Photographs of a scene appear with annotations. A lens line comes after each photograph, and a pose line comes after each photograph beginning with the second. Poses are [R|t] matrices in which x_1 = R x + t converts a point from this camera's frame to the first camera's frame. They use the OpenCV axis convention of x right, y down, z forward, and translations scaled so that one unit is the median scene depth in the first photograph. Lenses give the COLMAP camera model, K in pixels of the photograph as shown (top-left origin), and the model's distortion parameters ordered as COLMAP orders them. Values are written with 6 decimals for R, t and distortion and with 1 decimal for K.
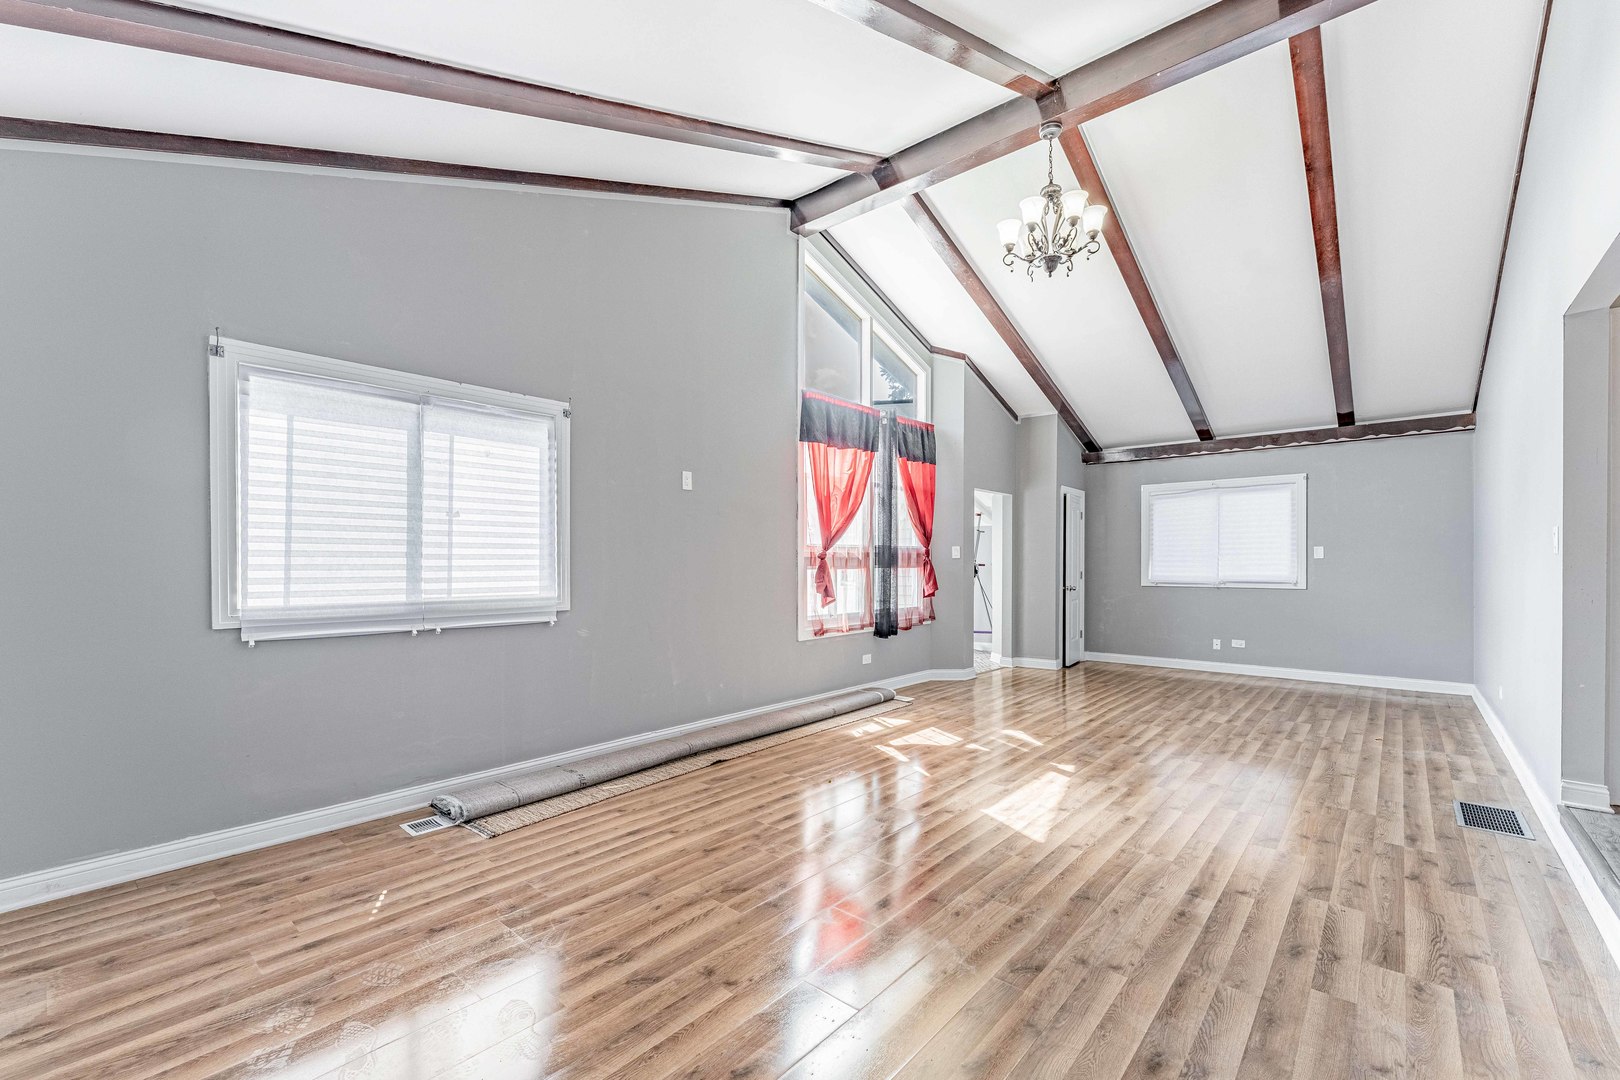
lens RADIAL K [[706.0, 0, 804.8], [0, 706.0, 564.6], [0, 0, 1]] dist [0.000269, -0.000131]
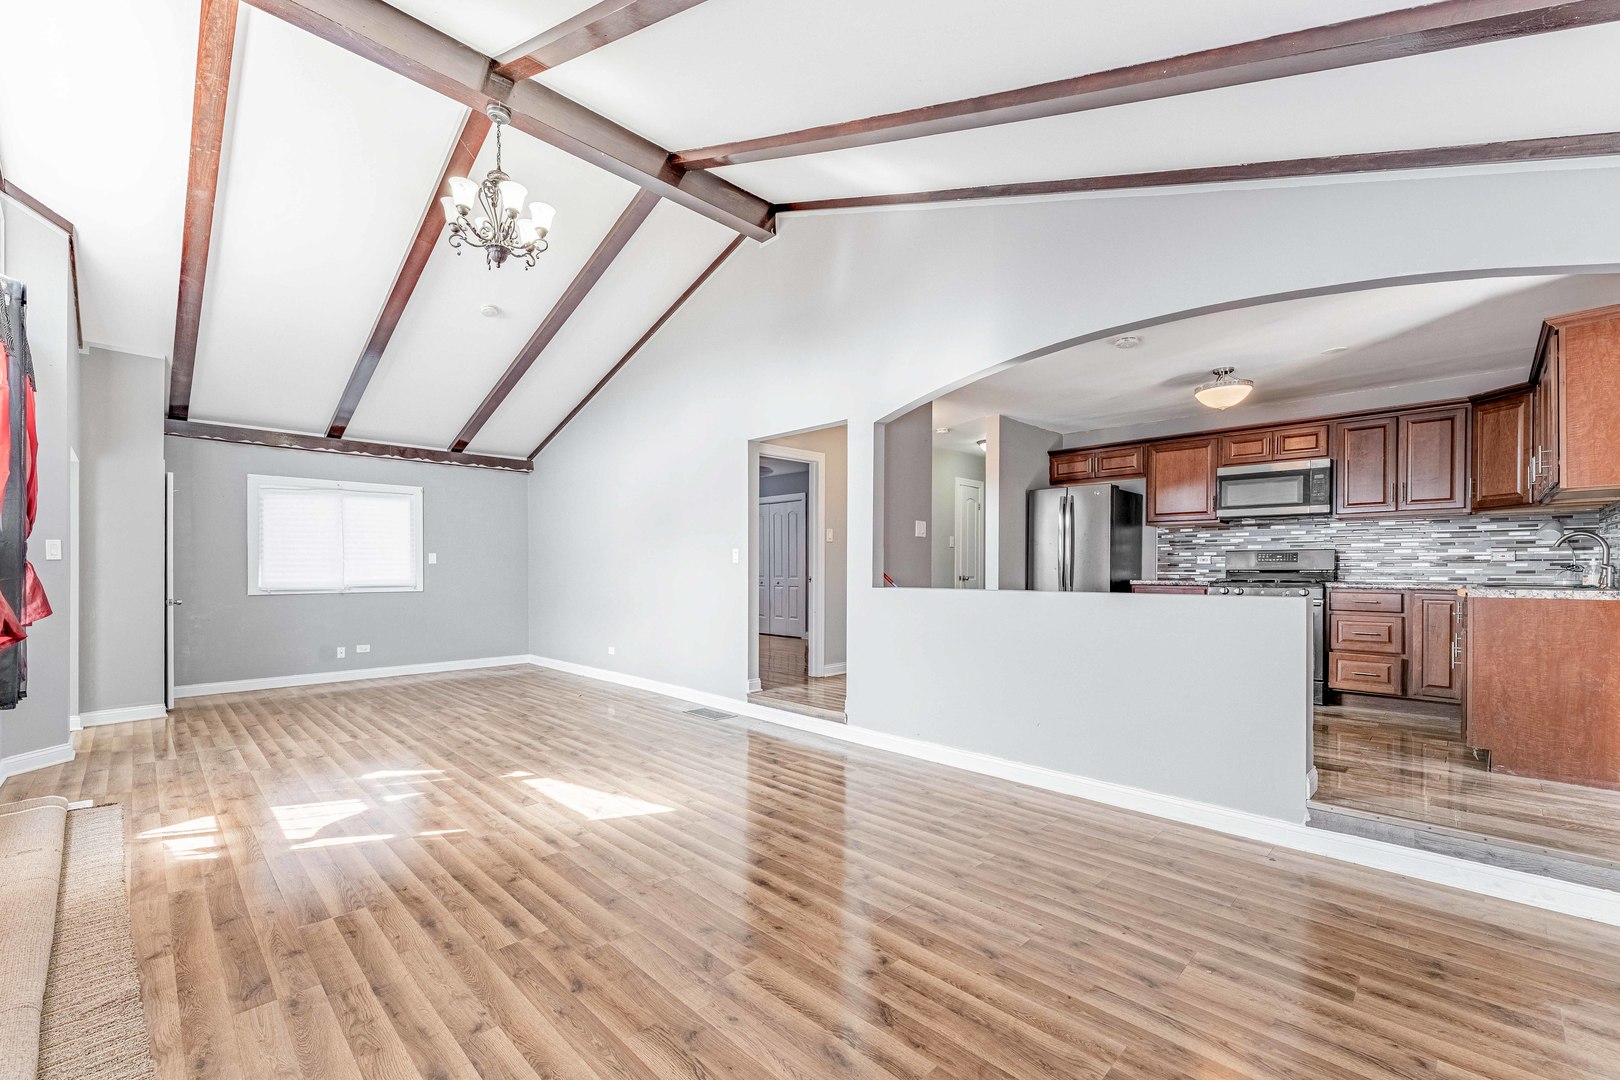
lens RADIAL K [[704.3, 0, 819.6], [0, 704.3, 572.7], [0, 0, 1]] dist [-0.000746, 0.000359]
pose [[0.003475, -0.006222, 0.999975, -0.568721], [0.001398, 0.999980, 0.006217, -0.000818], [-0.999993, 0.001376, 0.003483, 0.532197]]
